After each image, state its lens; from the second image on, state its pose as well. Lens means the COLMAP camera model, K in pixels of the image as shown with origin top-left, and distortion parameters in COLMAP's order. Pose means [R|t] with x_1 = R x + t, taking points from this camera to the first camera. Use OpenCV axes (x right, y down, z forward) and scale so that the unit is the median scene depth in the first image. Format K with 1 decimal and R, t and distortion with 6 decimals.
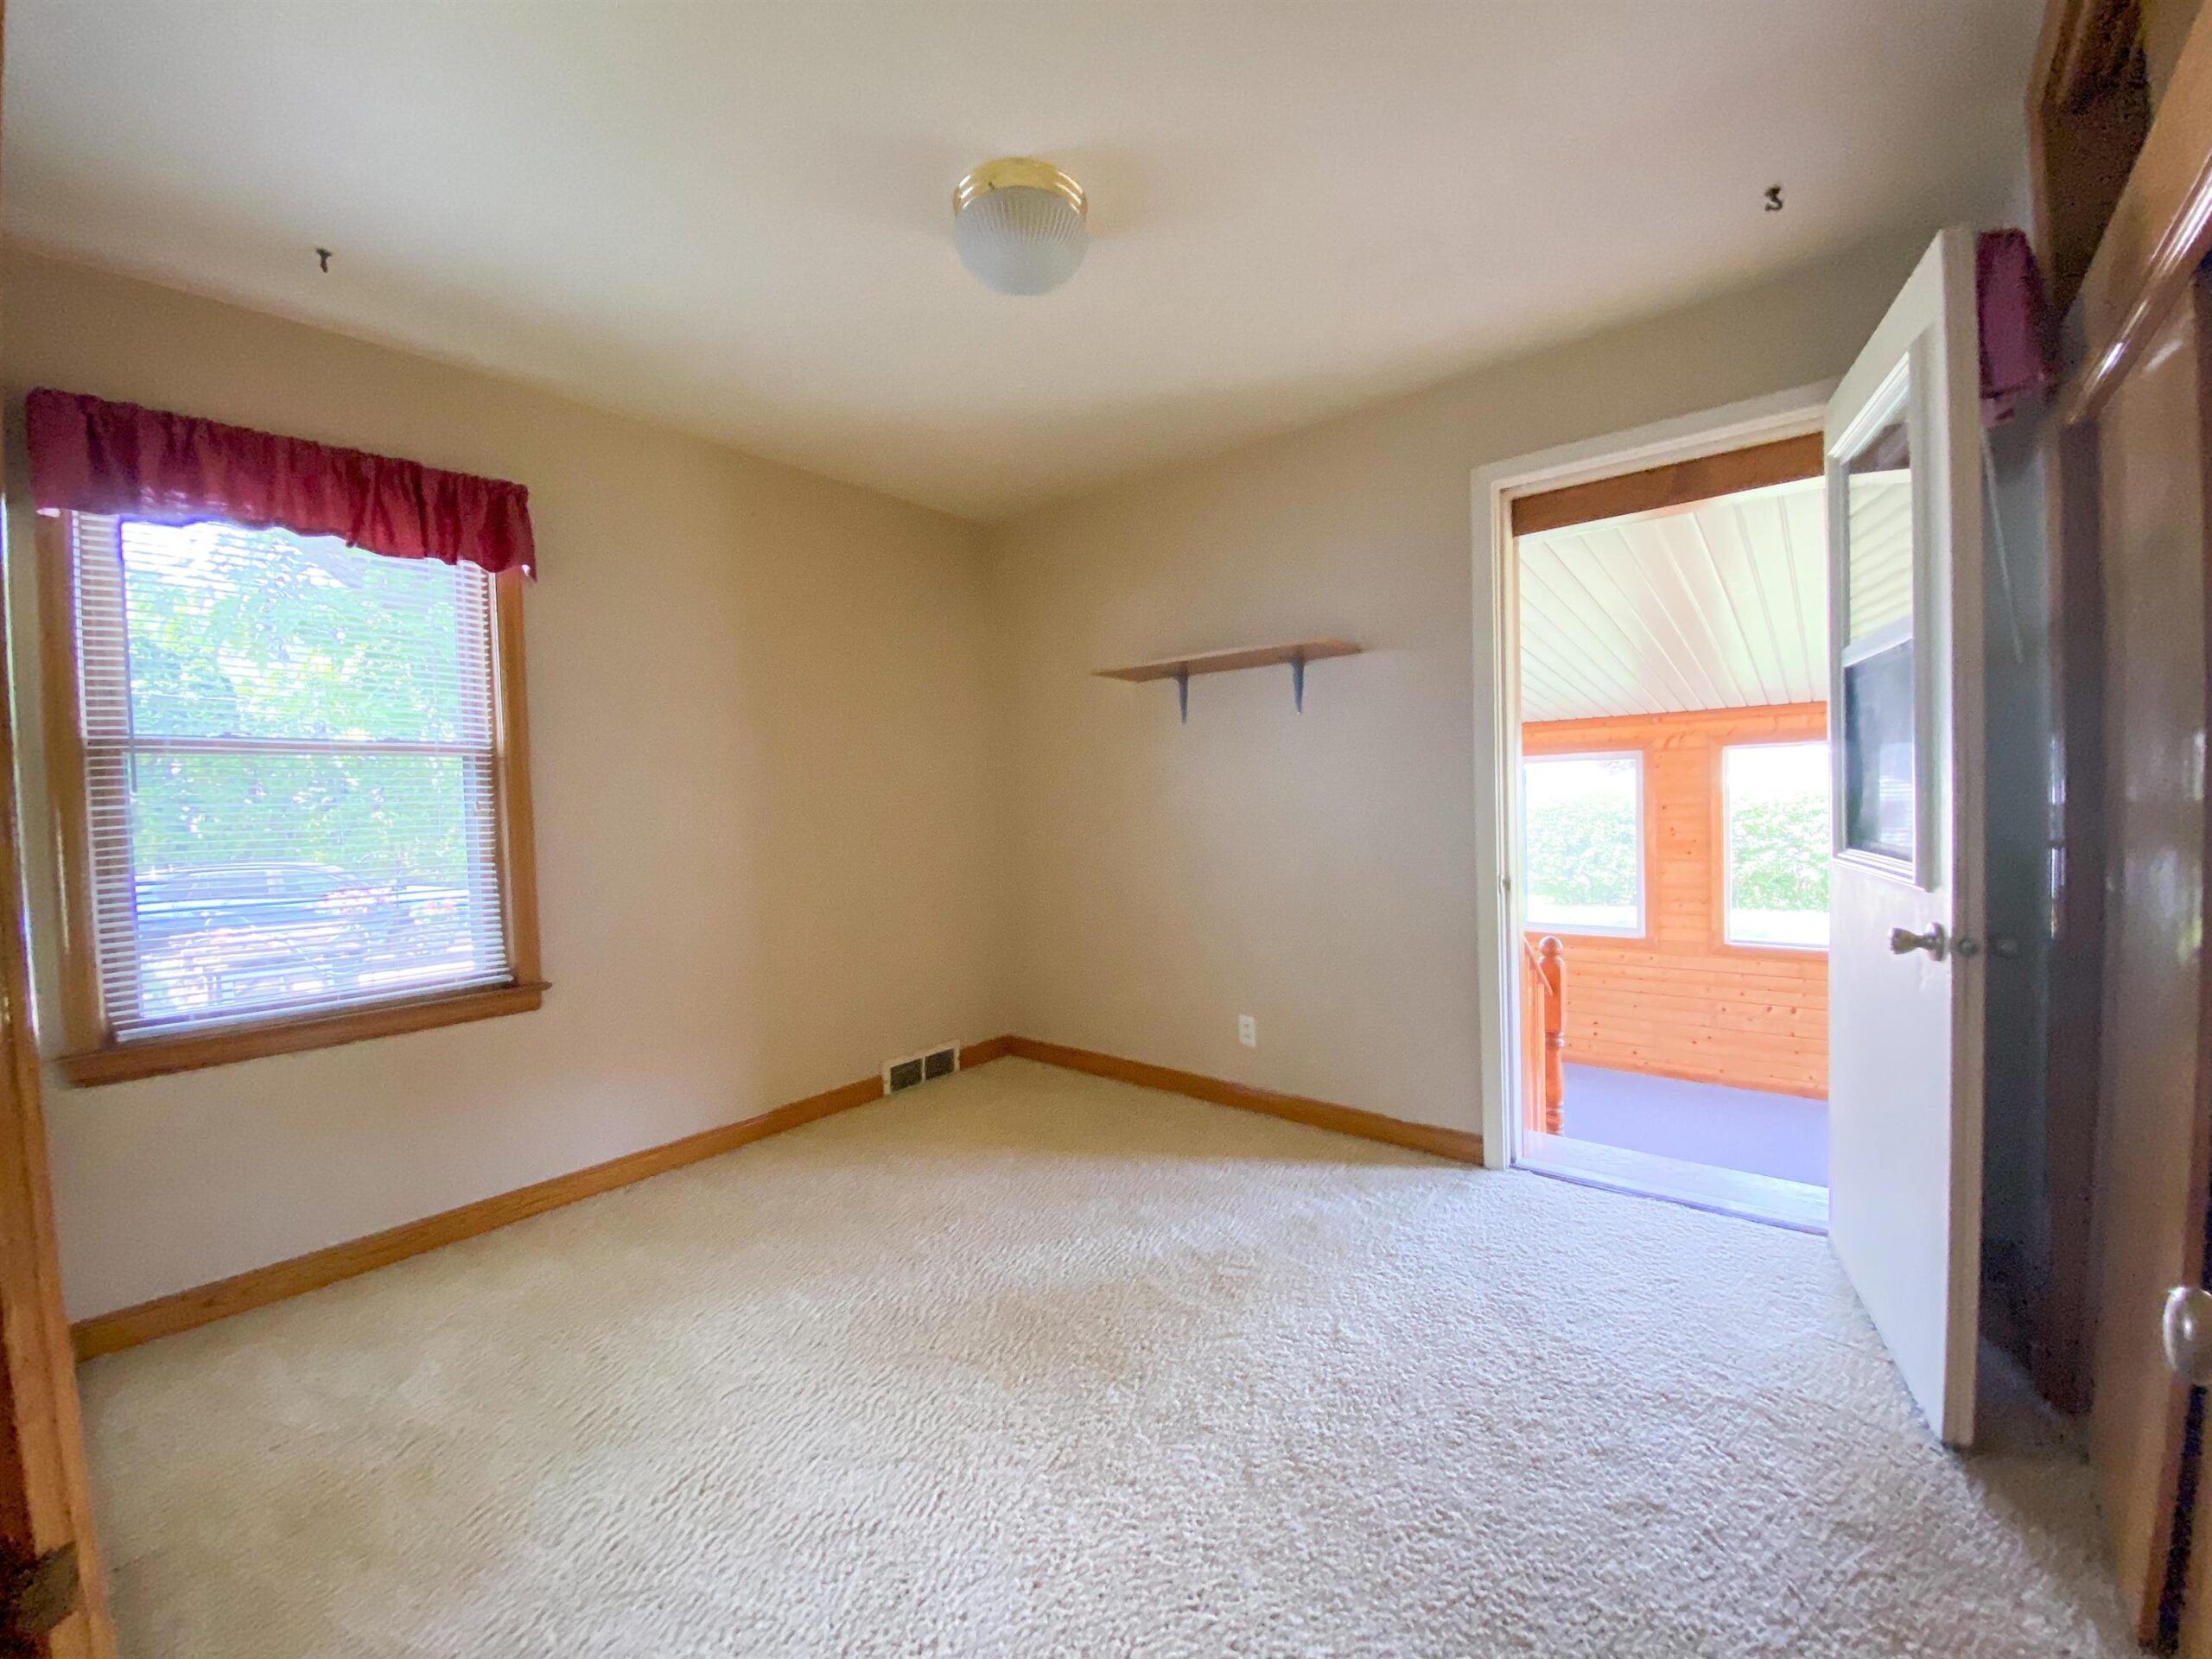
lens RADIAL K [[908.5, 0, 1106.0], [0, 908.5, 829.5], [0, 0, 1]] dist [0.025996, -0.019079]
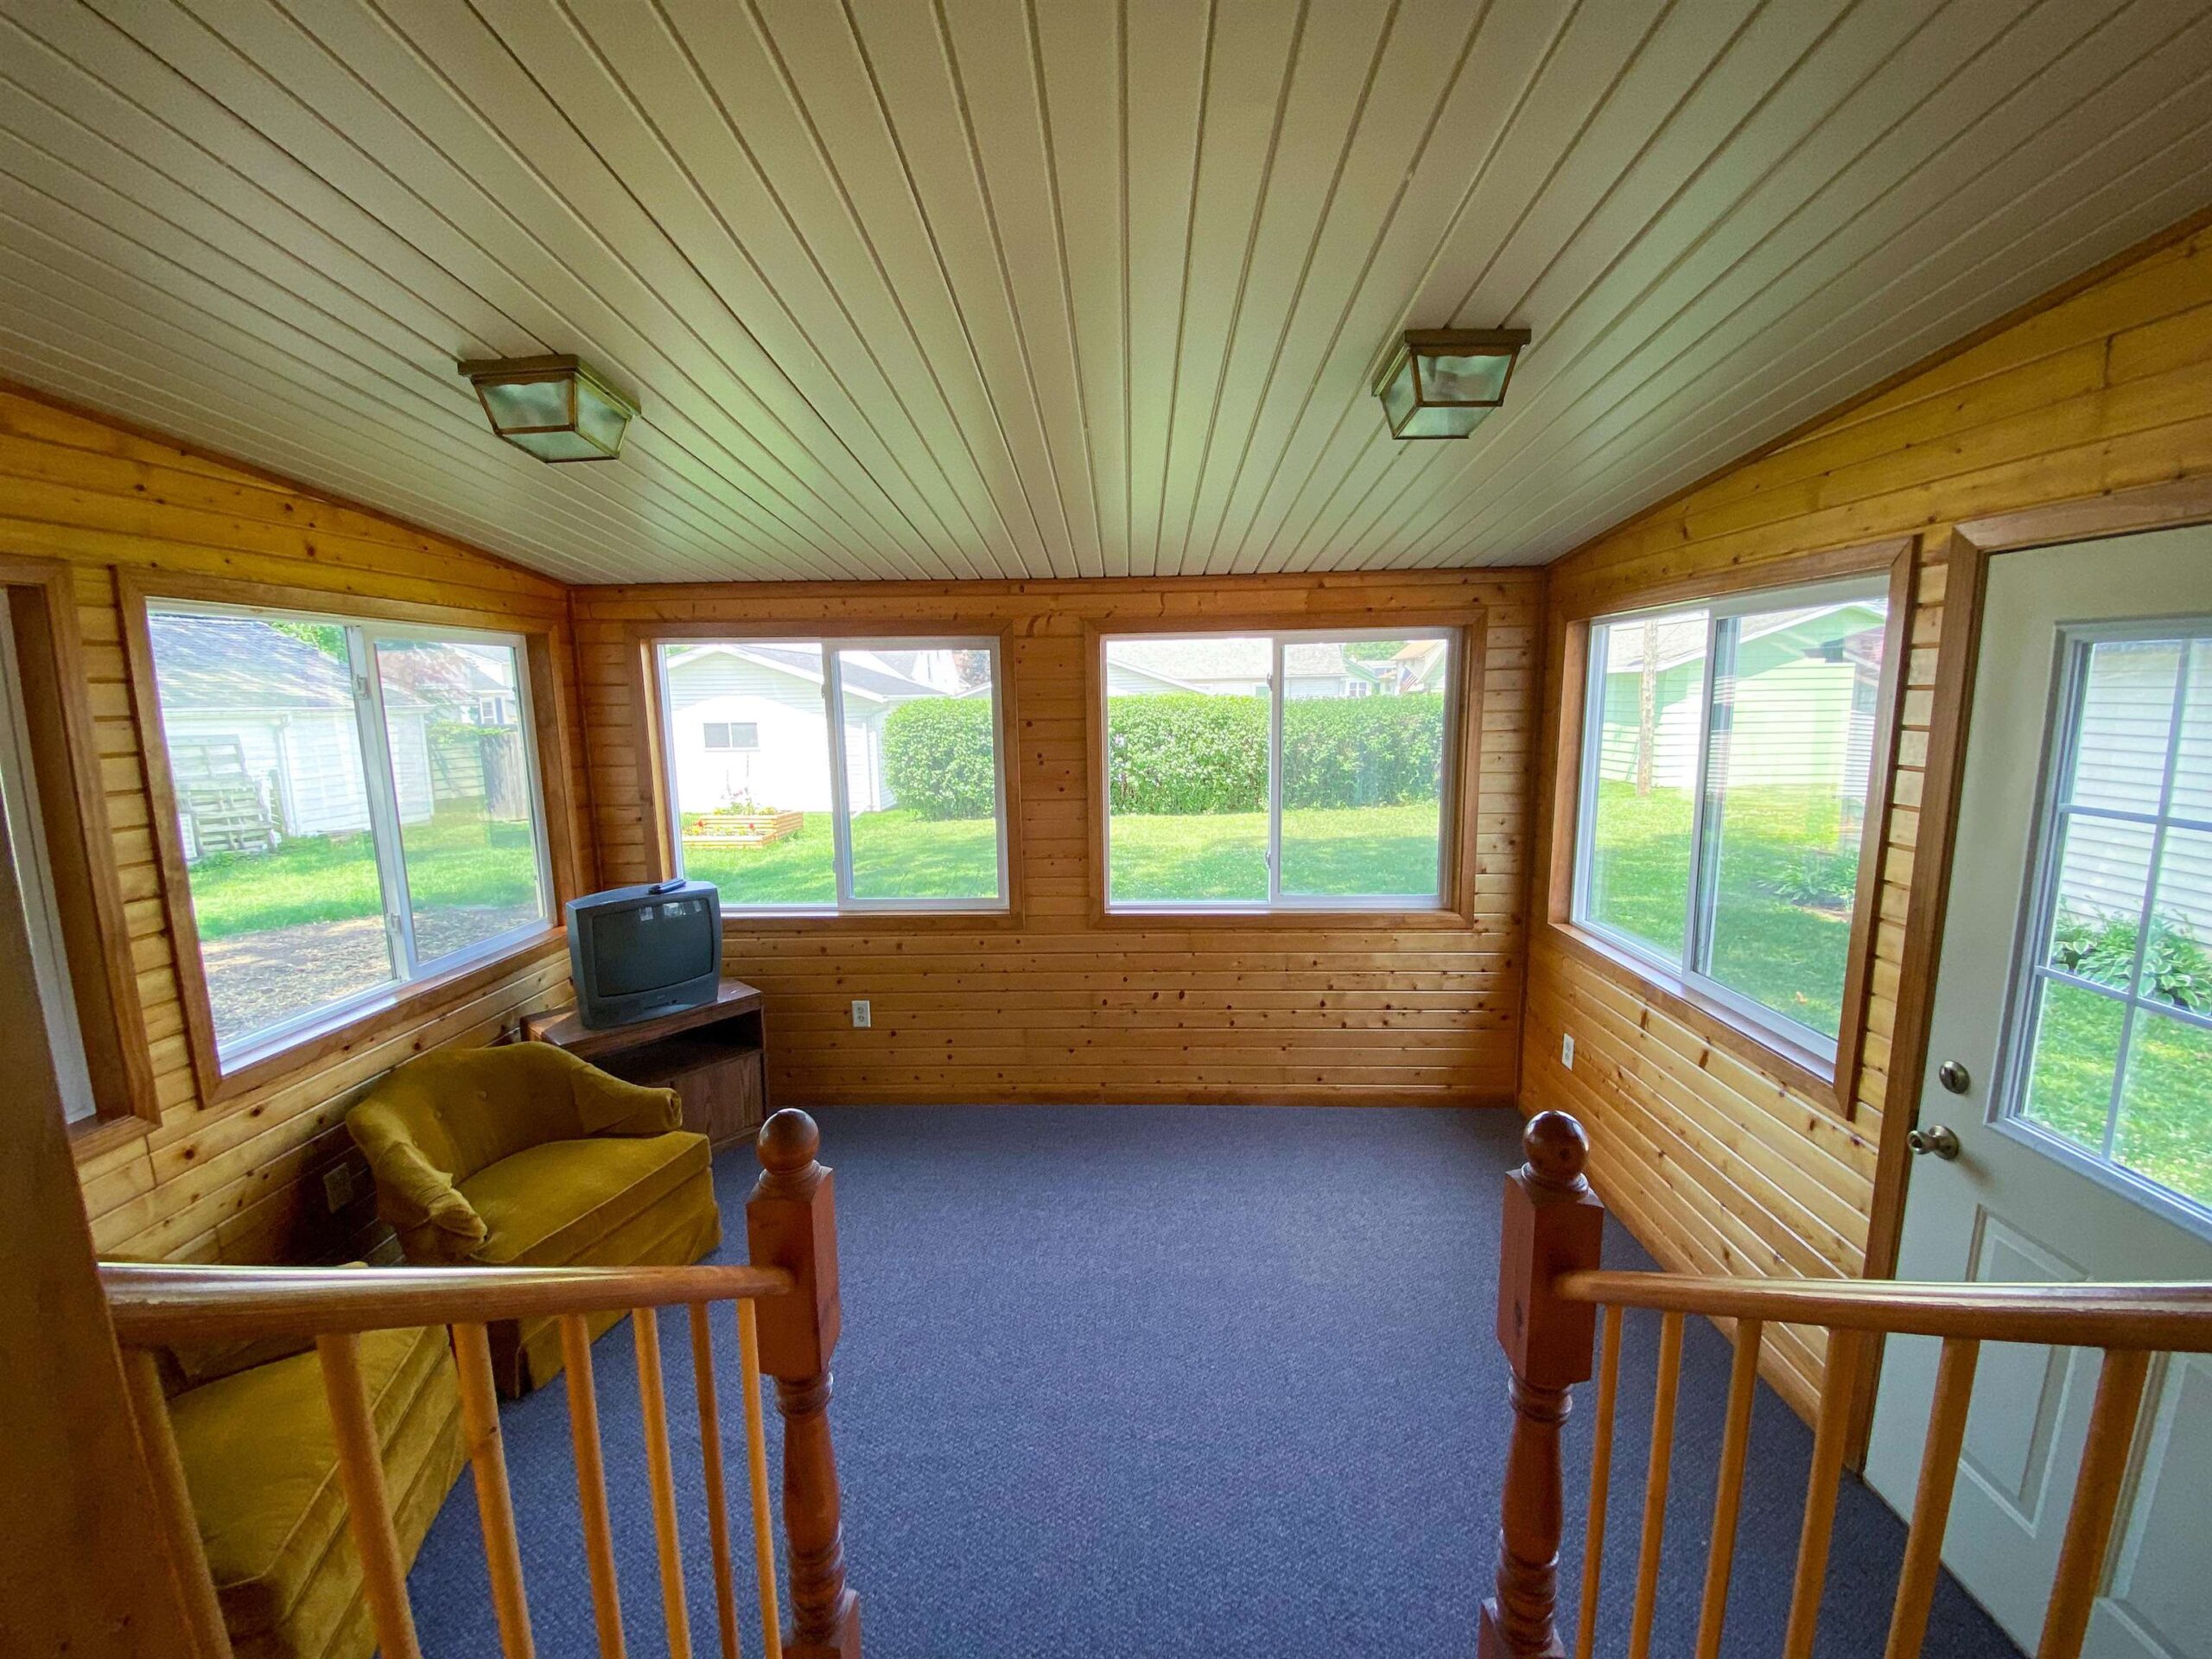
lens RADIAL K [[908.5, 0, 1106.0], [0, 908.5, 829.5], [0, 0, 1]] dist [0.025996, -0.019079]
pose [[0.797821, -0.068986, 0.598935, 0.245818], [0.010116, 0.994824, 0.101109, -0.012134], [-0.602810, -0.074608, 0.794389, 0.424421]]
